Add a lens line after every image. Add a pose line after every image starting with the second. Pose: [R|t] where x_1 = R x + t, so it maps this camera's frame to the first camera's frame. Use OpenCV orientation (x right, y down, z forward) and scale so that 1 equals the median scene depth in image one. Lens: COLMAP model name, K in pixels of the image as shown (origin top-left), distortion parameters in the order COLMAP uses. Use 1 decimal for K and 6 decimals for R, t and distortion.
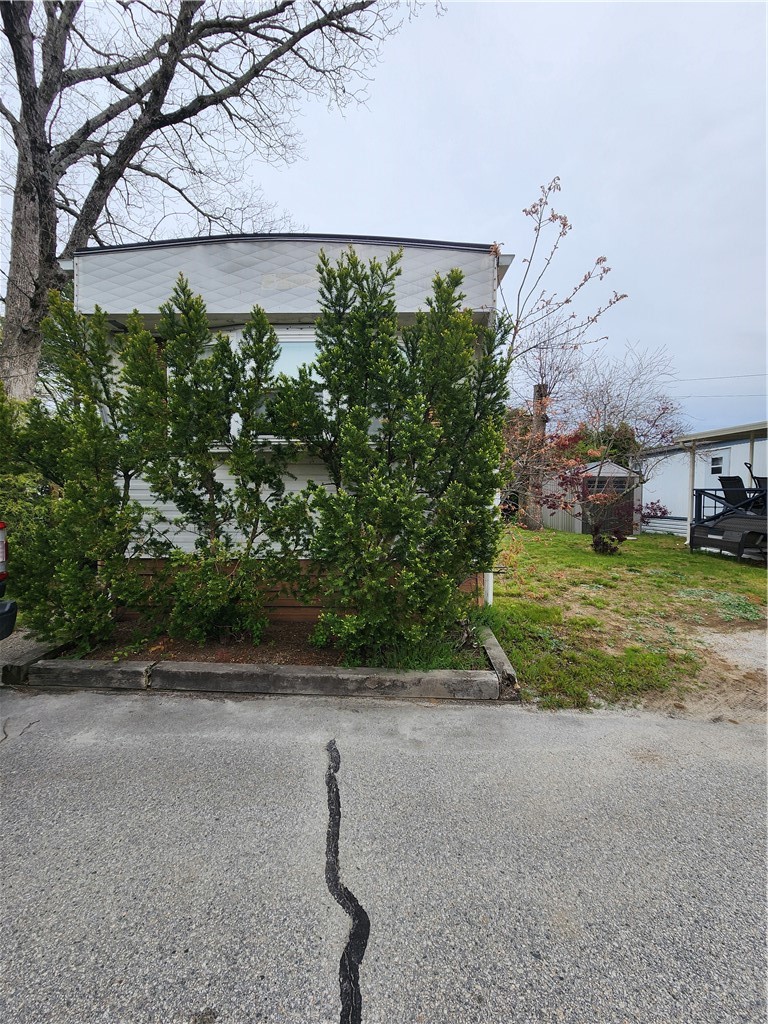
lens RADIAL K [[417.1, 0, 384.7], [0, 417.1, 513.4], [0, 0, 1]] dist [-0.001682, 0.000050]
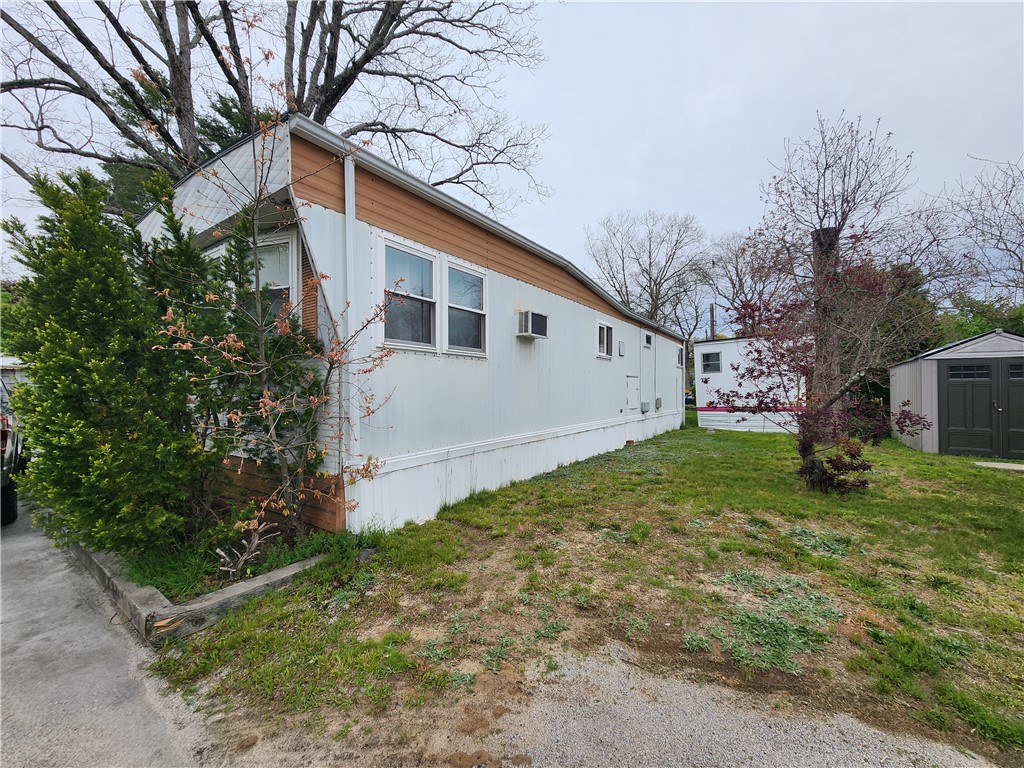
lens RADIAL K [[417.1, 0, 512.3], [0, 417.1, 383.5], [0, 0, 1]] dist [-0.001682, 0.000050]
pose [[0.841758, -0.009911, -0.539764, 1.330496], [-0.020467, 0.998527, -0.050253, -0.047073], [0.539467, 0.053348, 0.840315, 0.640644]]
